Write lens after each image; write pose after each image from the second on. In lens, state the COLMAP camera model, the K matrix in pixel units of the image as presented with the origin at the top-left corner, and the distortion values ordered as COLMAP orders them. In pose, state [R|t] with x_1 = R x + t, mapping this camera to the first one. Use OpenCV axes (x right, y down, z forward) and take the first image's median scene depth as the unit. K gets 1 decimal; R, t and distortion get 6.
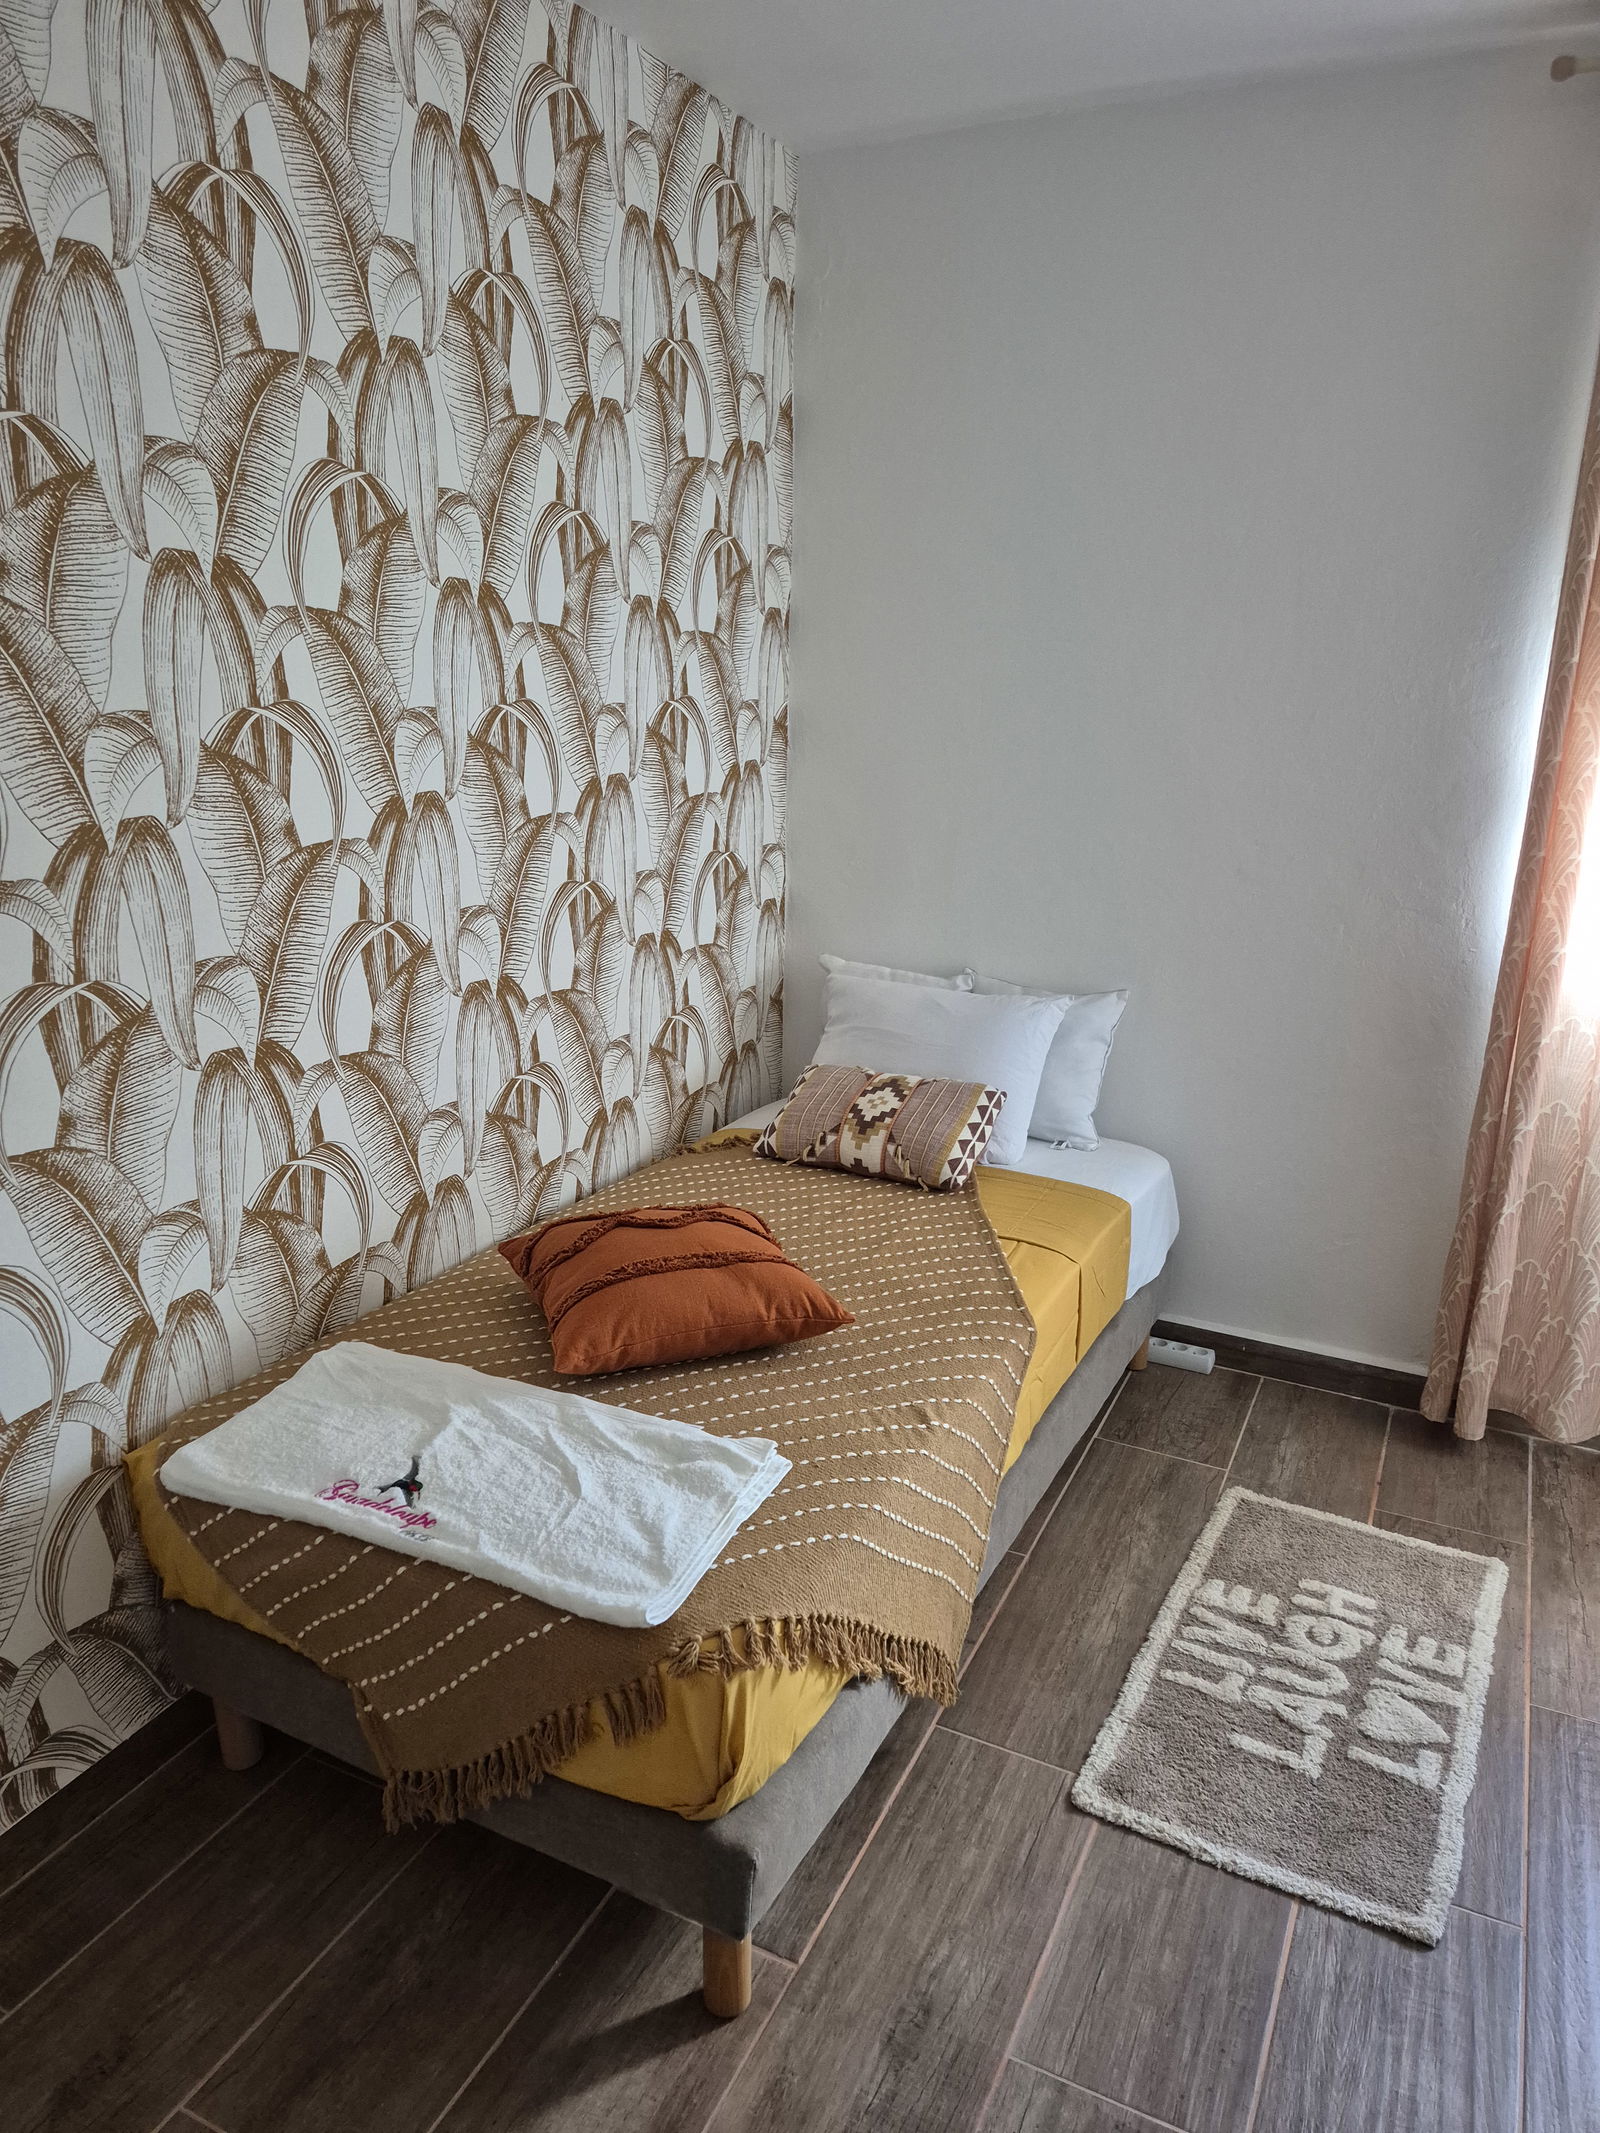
lens RADIAL K [[1488.7, 0, 761.0], [0, 1488.7, 1067.5], [0, 0, 1]] dist [0.109650, -0.140720]
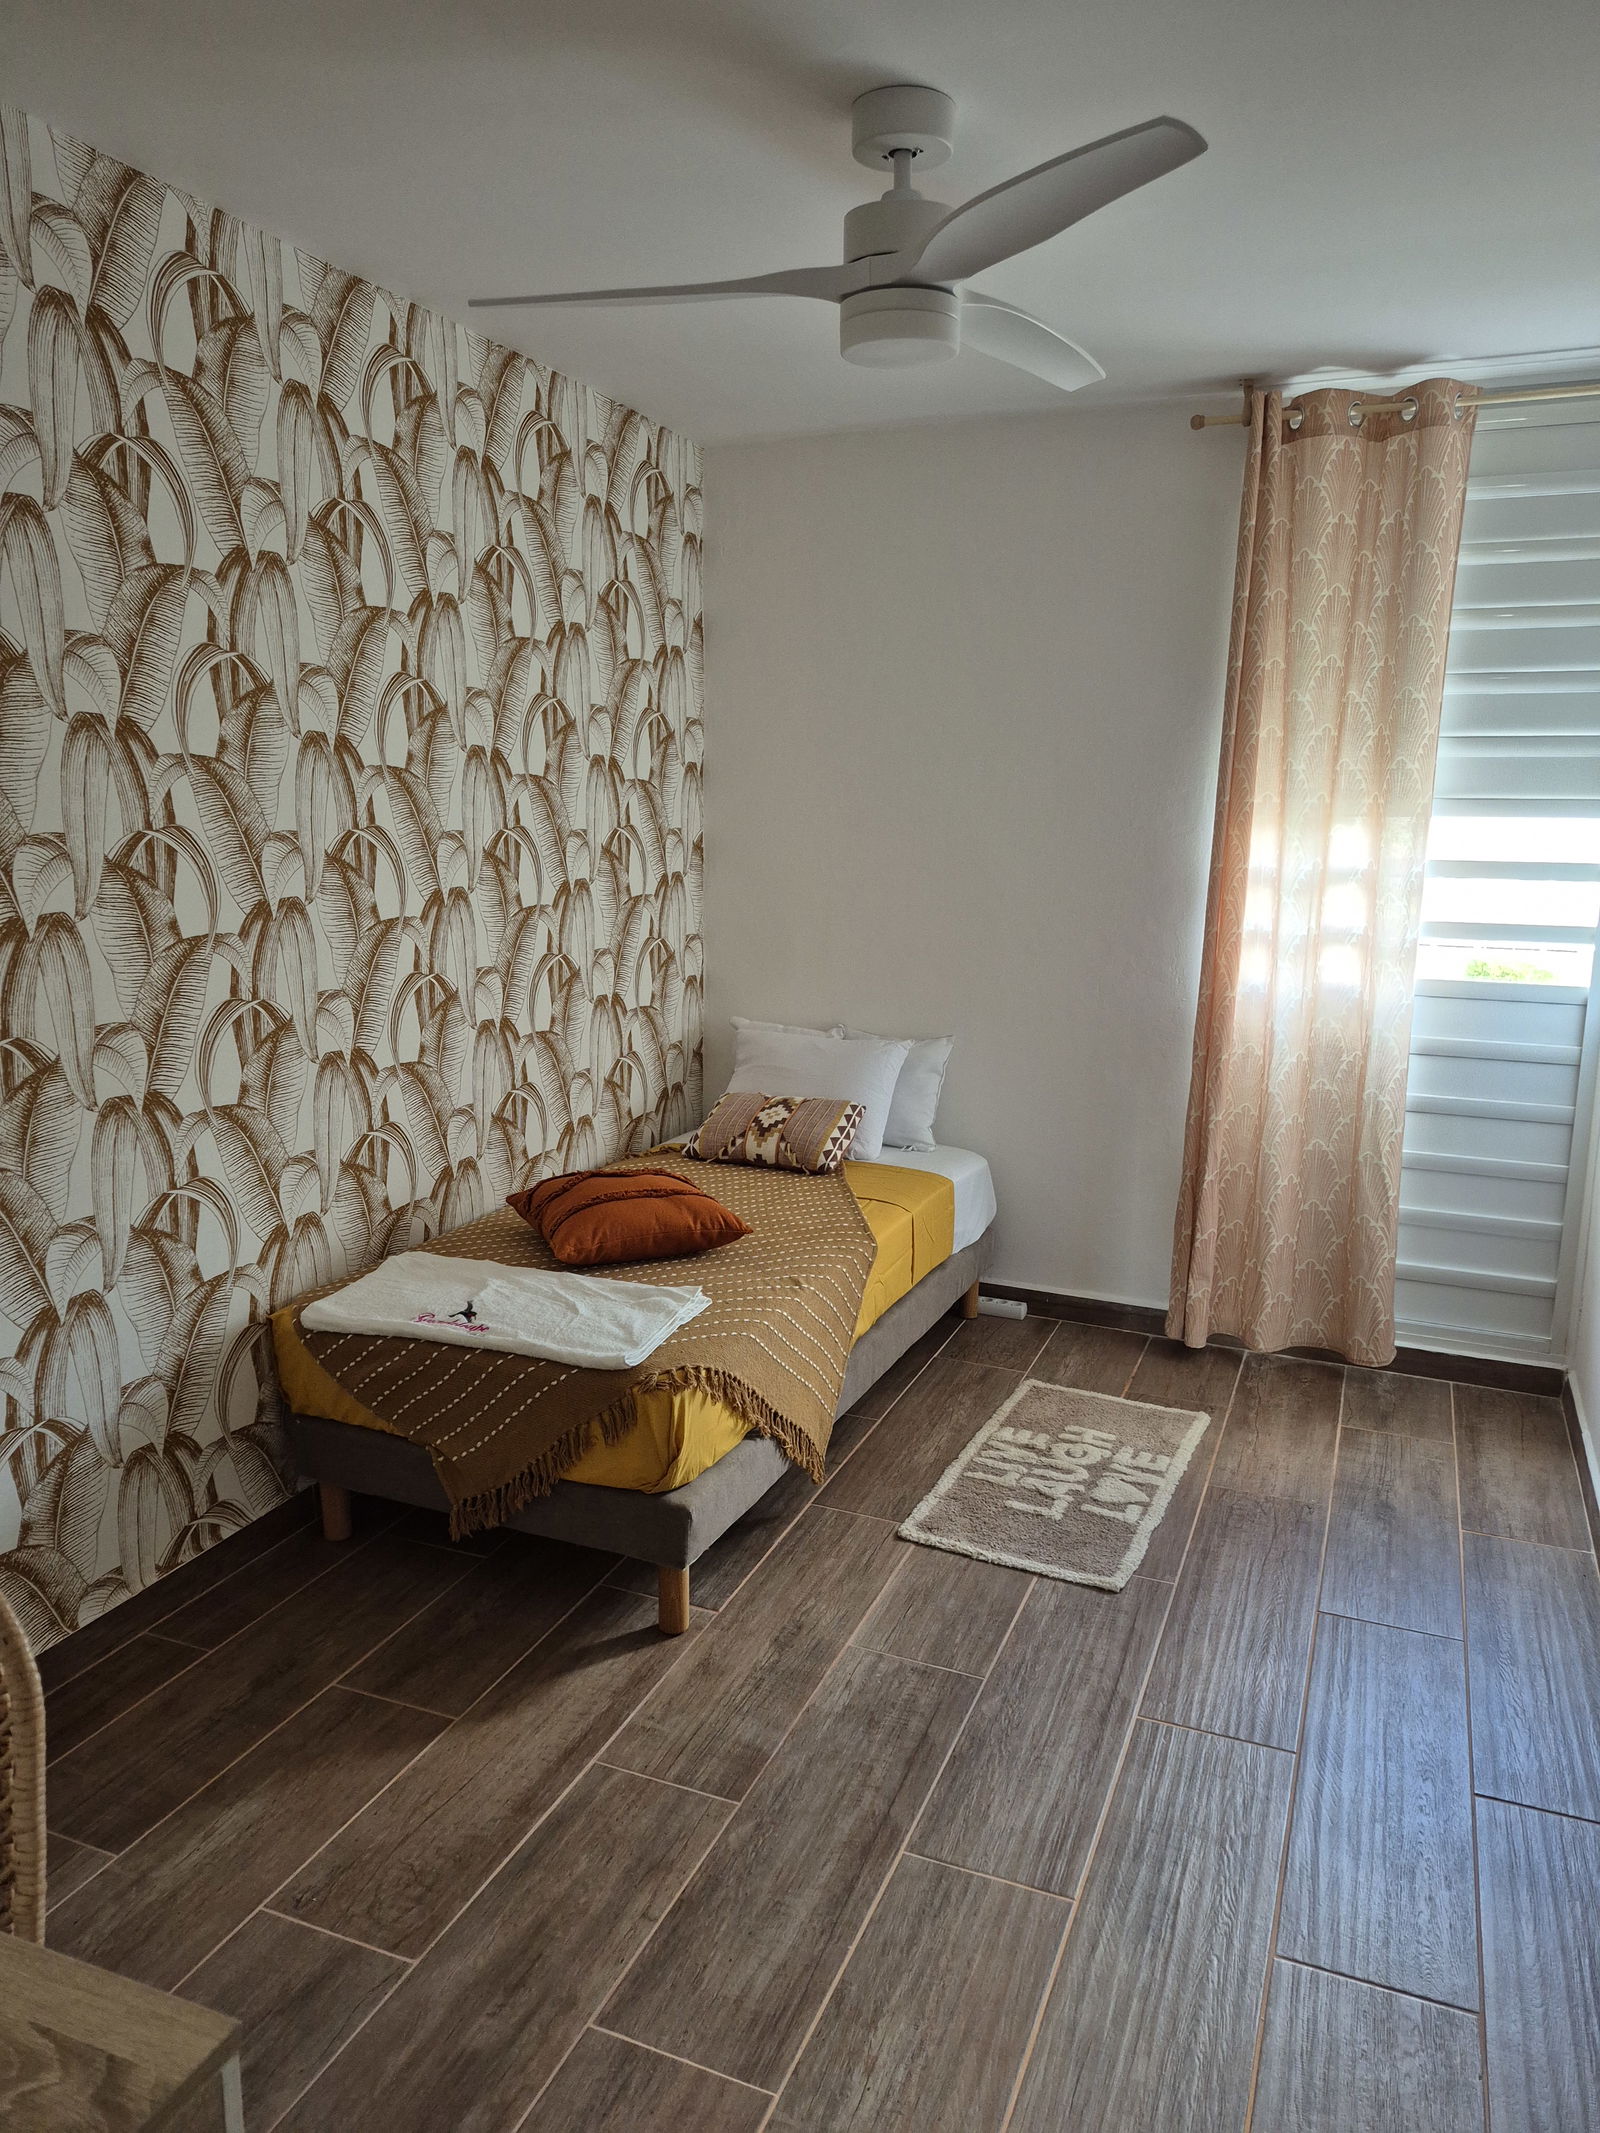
lens RADIAL K [[1476.1, 0, 782.8], [0, 1476.1, 1063.7], [0, 0, 1]] dist [0.144864, -0.233572]
pose [[0.997548, -0.012380, 0.068881, -0.006688], [0.018437, 0.995948, -0.088019, 0.113904], [-0.067512, 0.089073, 0.993734, -0.420740]]
